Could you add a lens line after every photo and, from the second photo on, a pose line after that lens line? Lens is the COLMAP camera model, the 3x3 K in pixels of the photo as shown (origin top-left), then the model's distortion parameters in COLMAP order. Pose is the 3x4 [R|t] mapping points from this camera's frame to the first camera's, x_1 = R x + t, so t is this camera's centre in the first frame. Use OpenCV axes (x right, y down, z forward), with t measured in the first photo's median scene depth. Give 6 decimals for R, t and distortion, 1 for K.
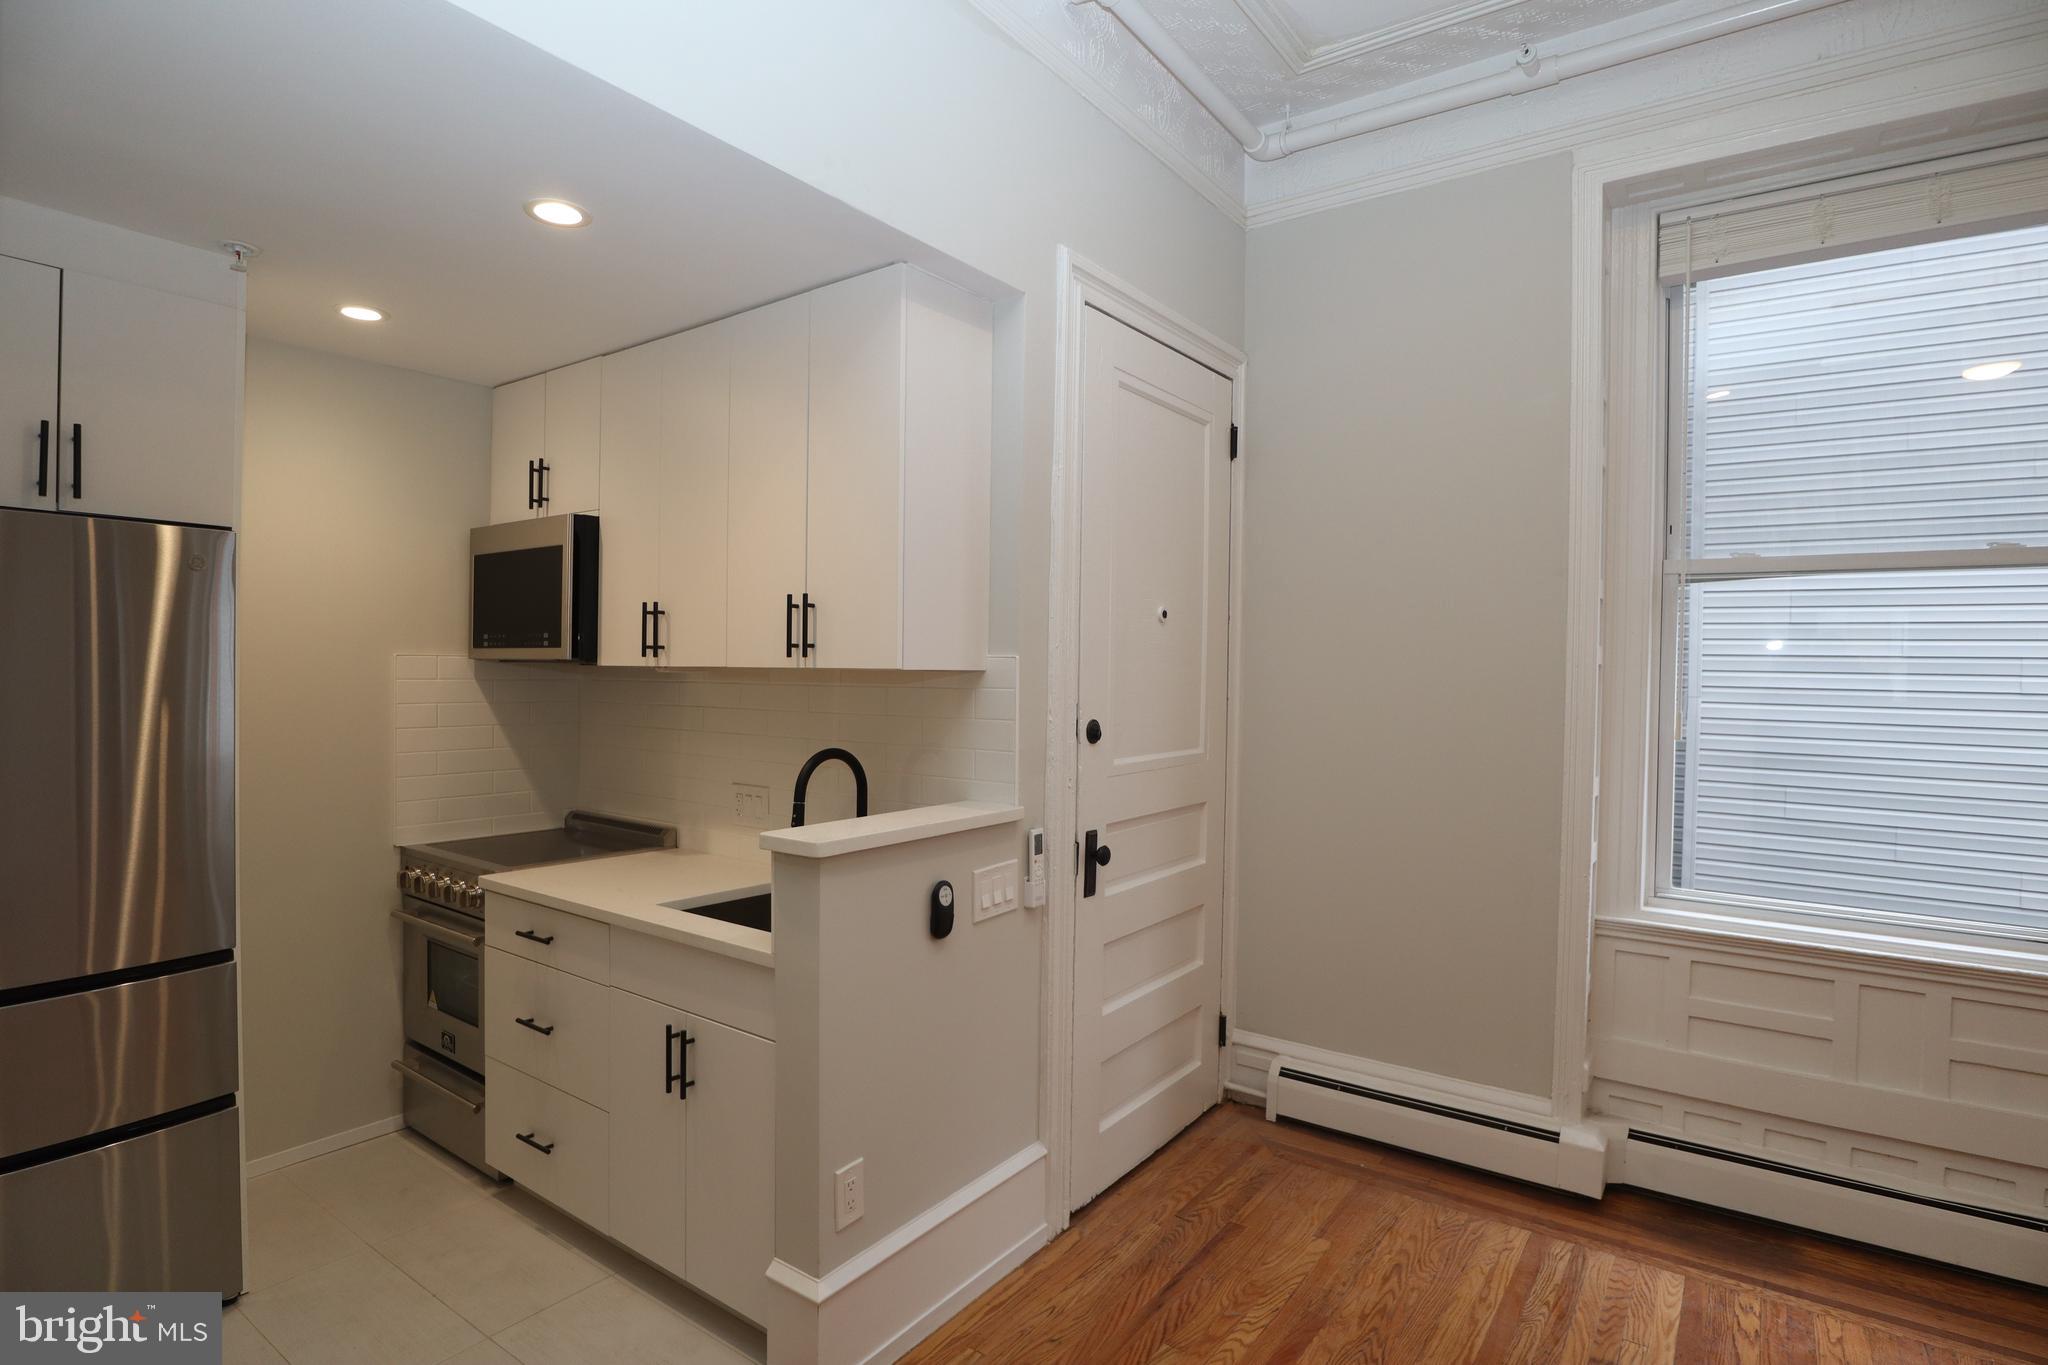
lens RADIAL K [[1044.9, 0, 1029.3], [0, 1044.9, 688.6], [0, 0, 1]] dist [-0.044404, 0.014192]
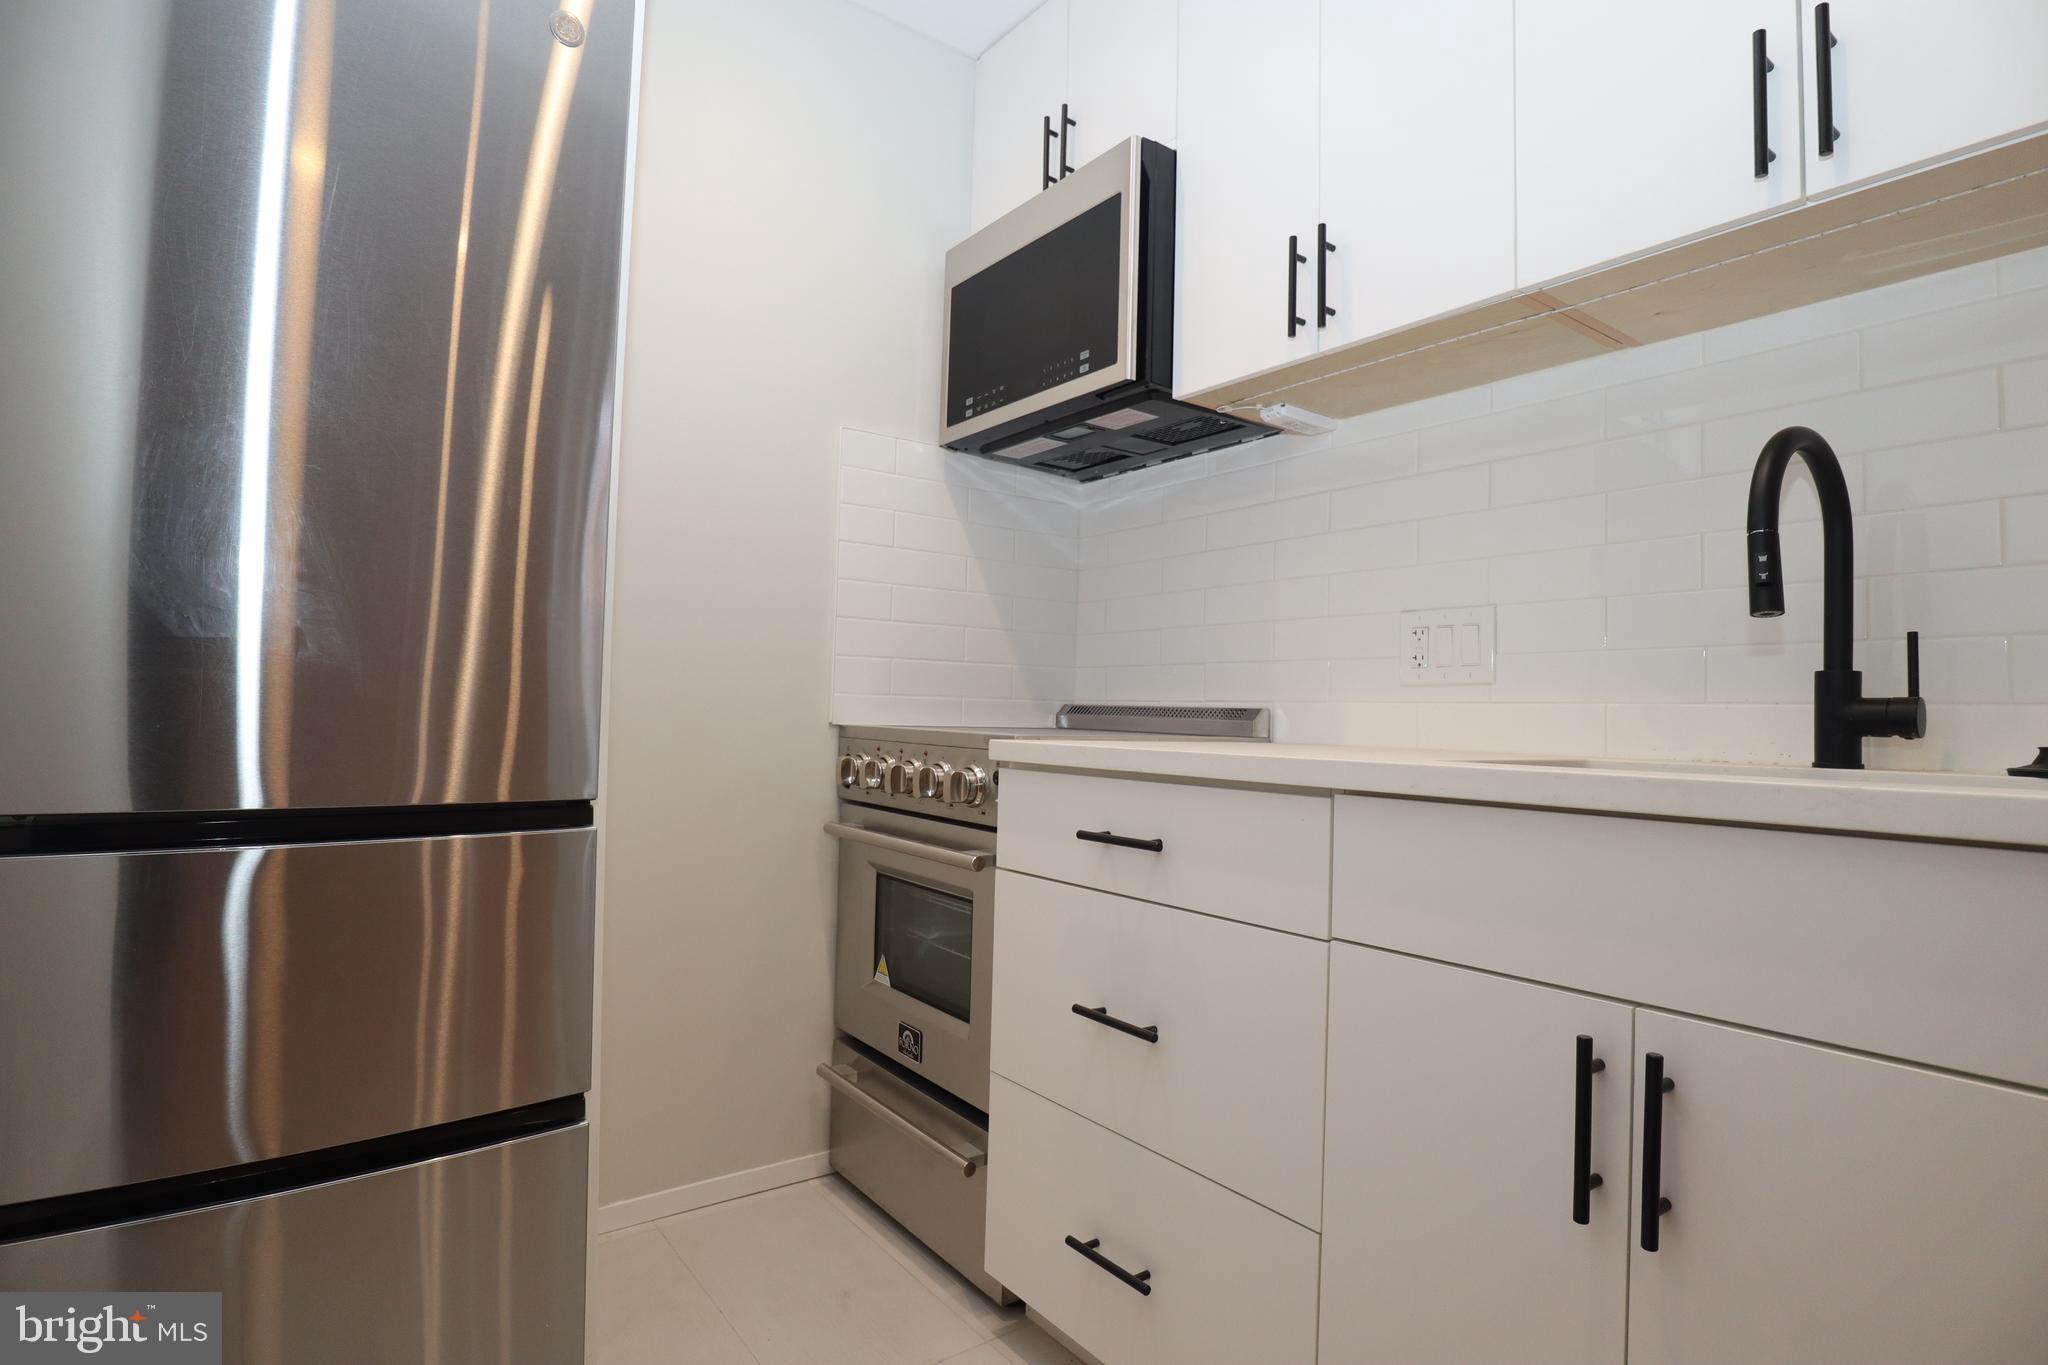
lens RADIAL K [[1044.9, 0, 1020.0], [0, 1044.9, 680.7], [0, 0, 1]] dist [-0.044404, 0.014192]
pose [[0.953002, 0.001855, -0.302958, -0.339225], [-0.018251, 0.998517, -0.051298, 0.173222], [0.302414, 0.054416, 0.951622, 0.457618]]
